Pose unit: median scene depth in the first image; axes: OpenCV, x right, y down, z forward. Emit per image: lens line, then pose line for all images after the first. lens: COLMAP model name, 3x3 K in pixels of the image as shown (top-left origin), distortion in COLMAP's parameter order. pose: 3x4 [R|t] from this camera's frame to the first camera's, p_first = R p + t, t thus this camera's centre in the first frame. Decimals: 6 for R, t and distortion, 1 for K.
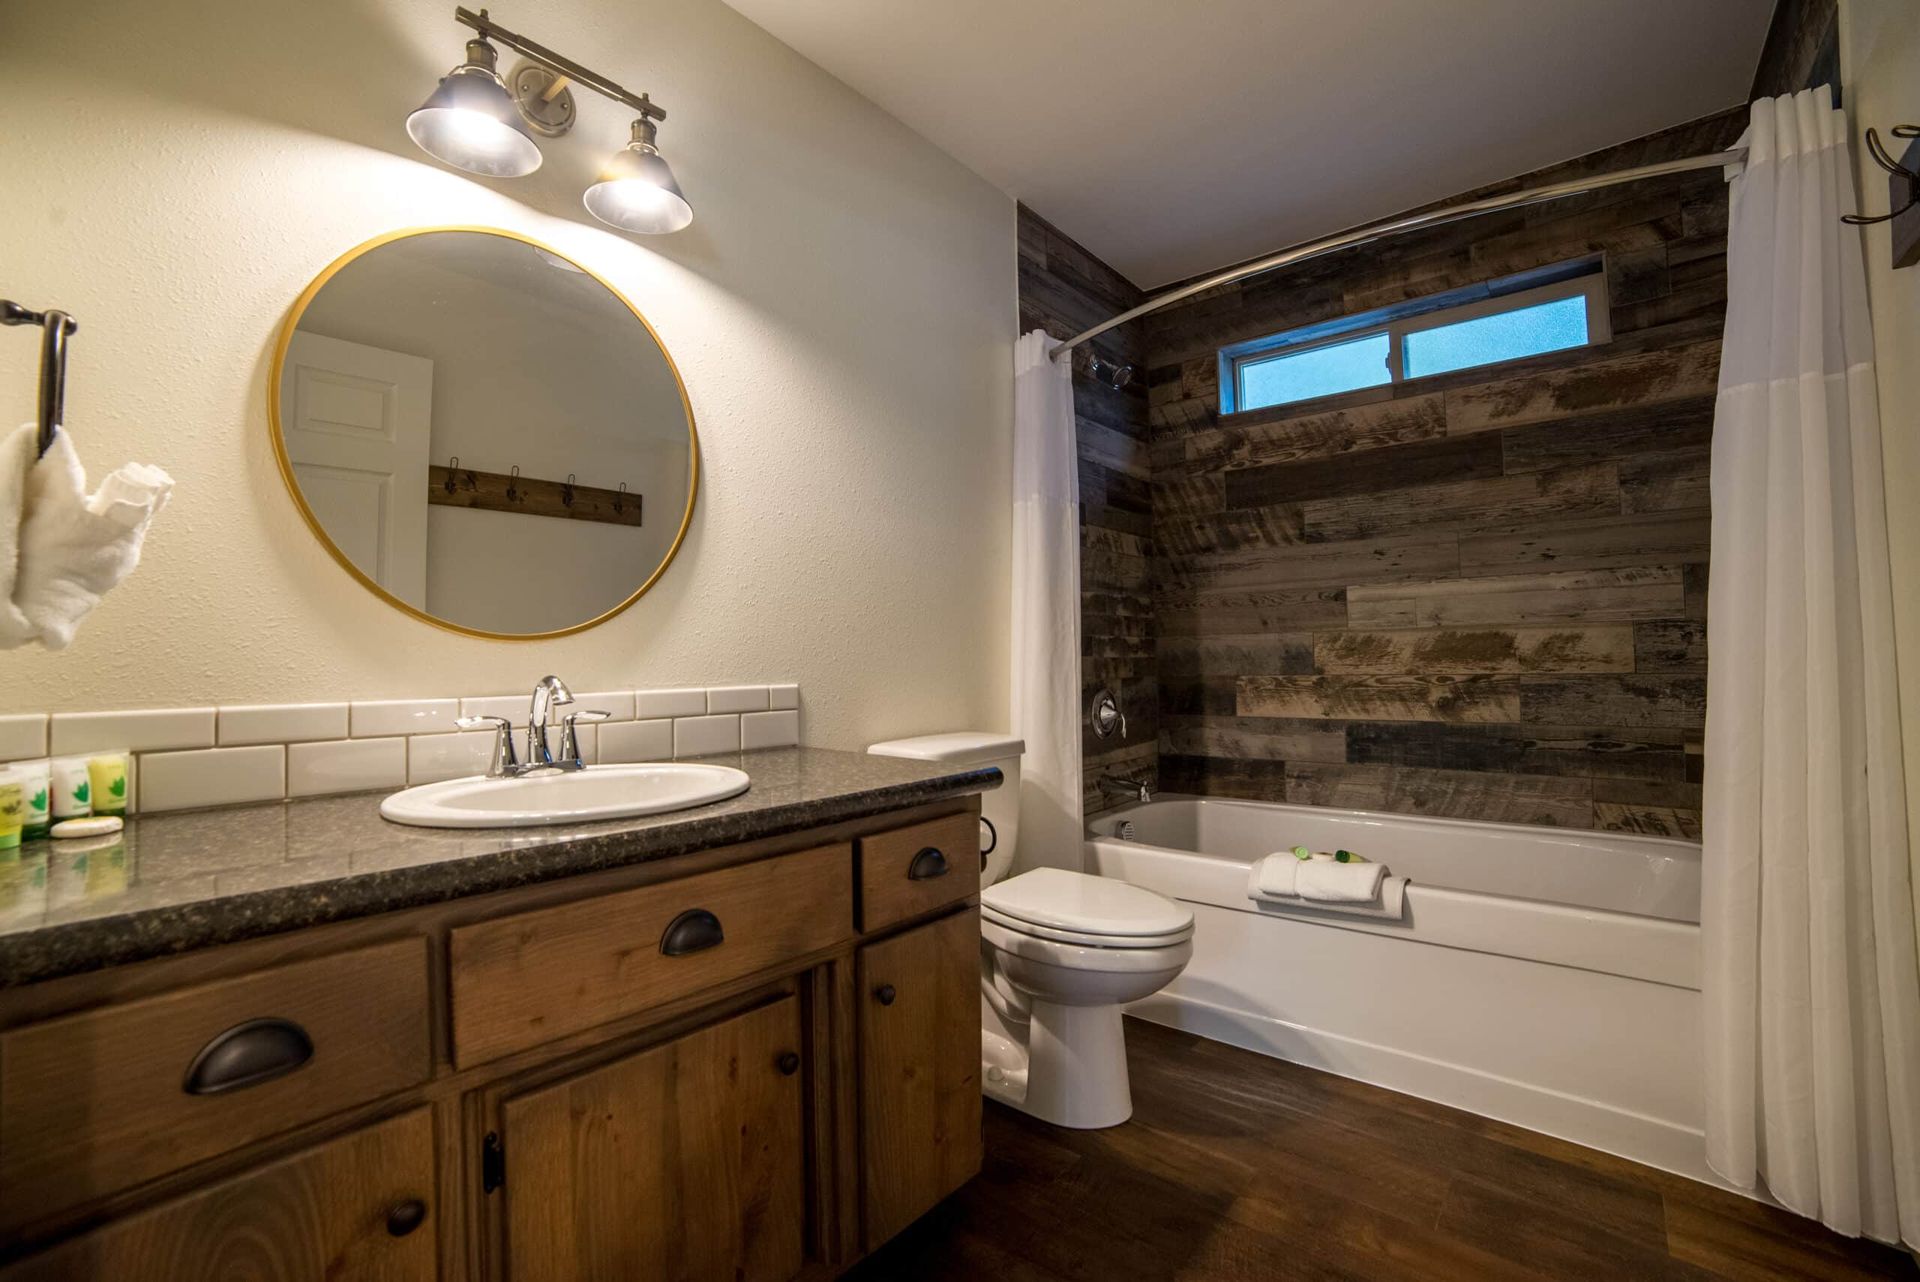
lens RADIAL K [[826.1, 0, 973.2], [0, 826.1, 614.4], [0, 0, 1]] dist [-0.117277, 0.035373]
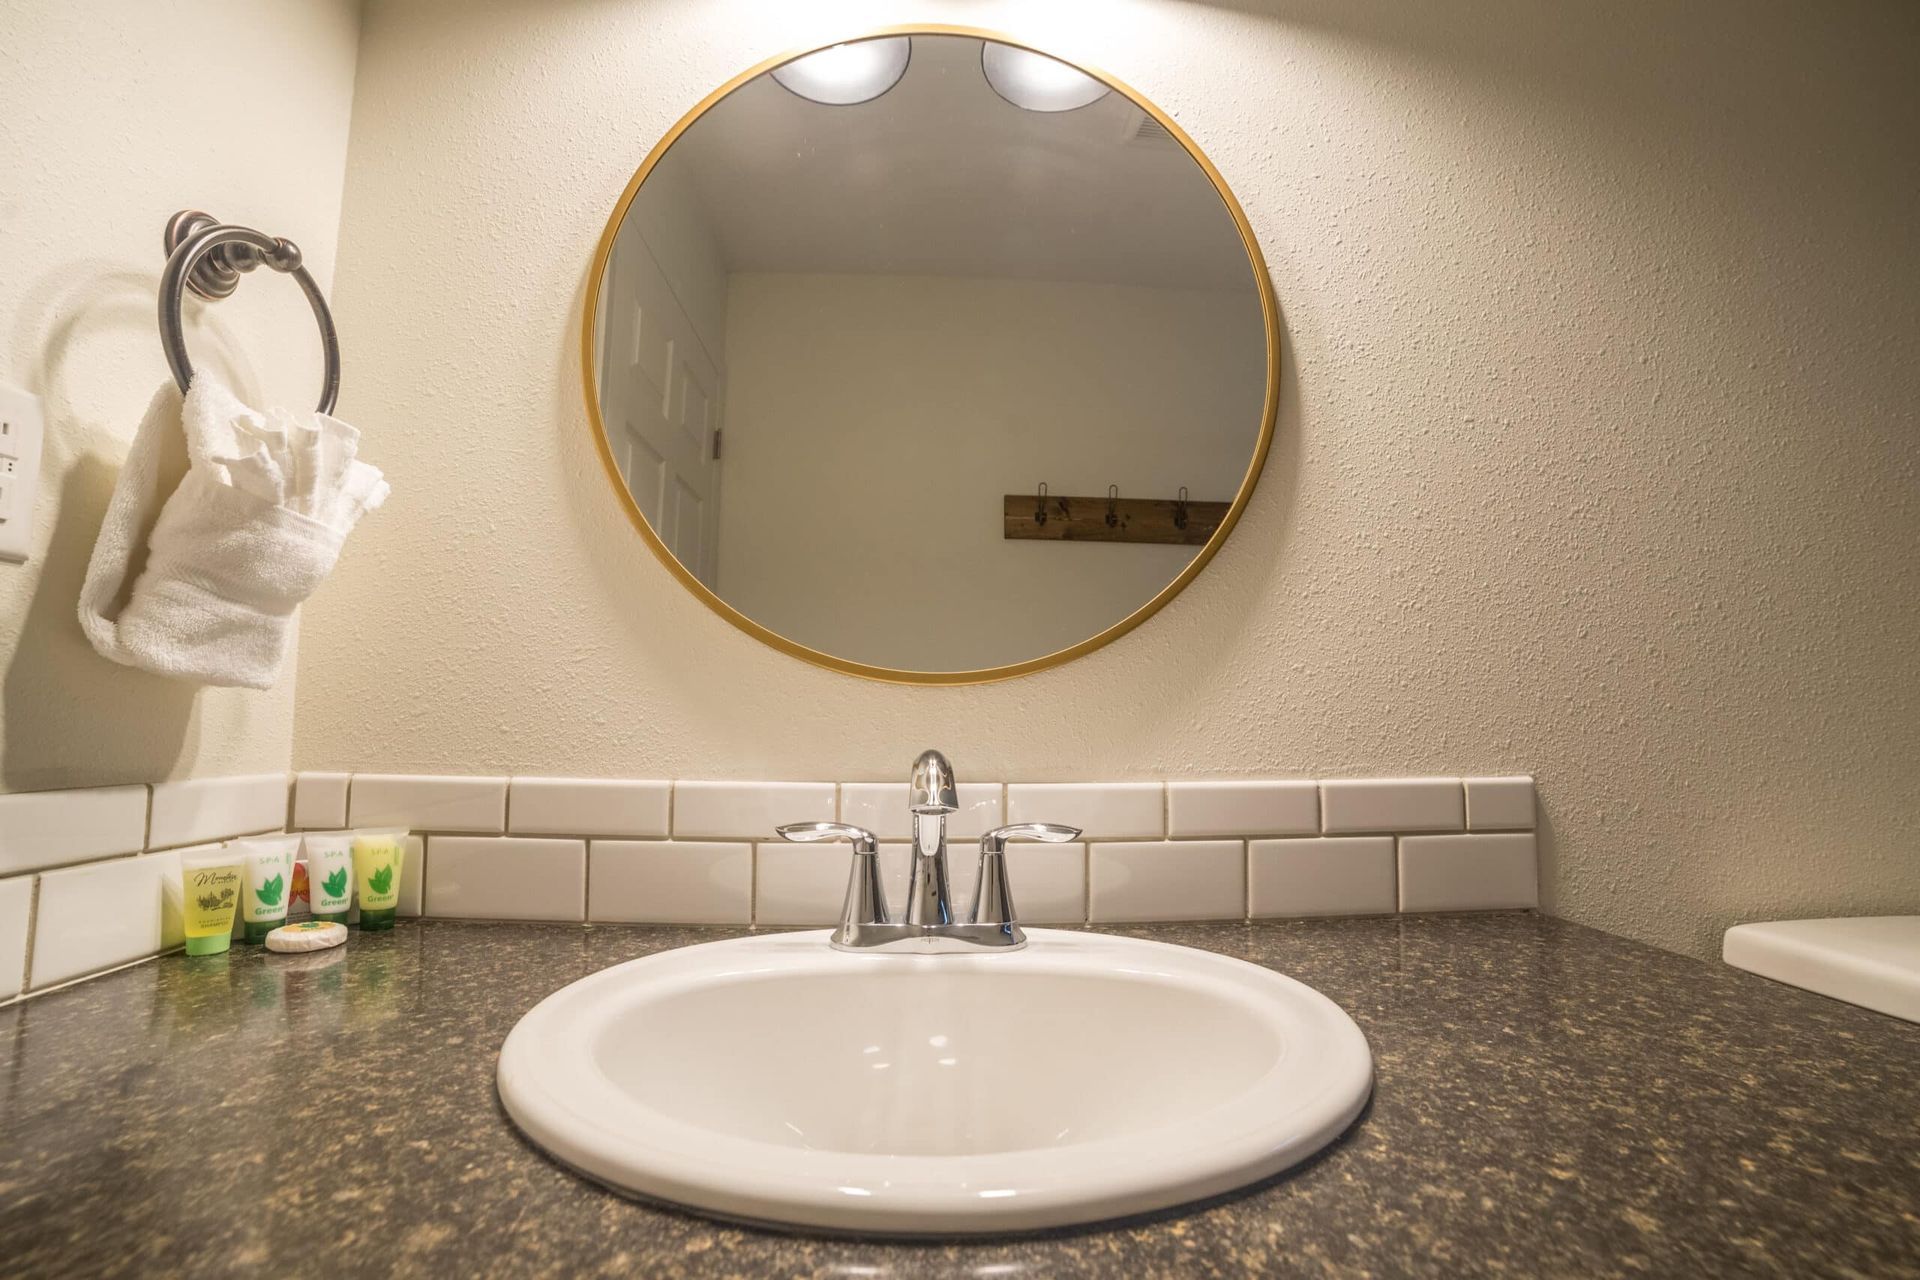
lens RADIAL K [[816.6, 0, 960.0], [0, 816.6, 640.0], [0, 0, 1]] dist [-0.110912, 0.034052]
pose [[0.666609, -0.059178, -0.743055, -0.141850], [0.021451, 0.997954, -0.060234, 0.039522], [0.745099, 0.024213, 0.666514, 0.661348]]
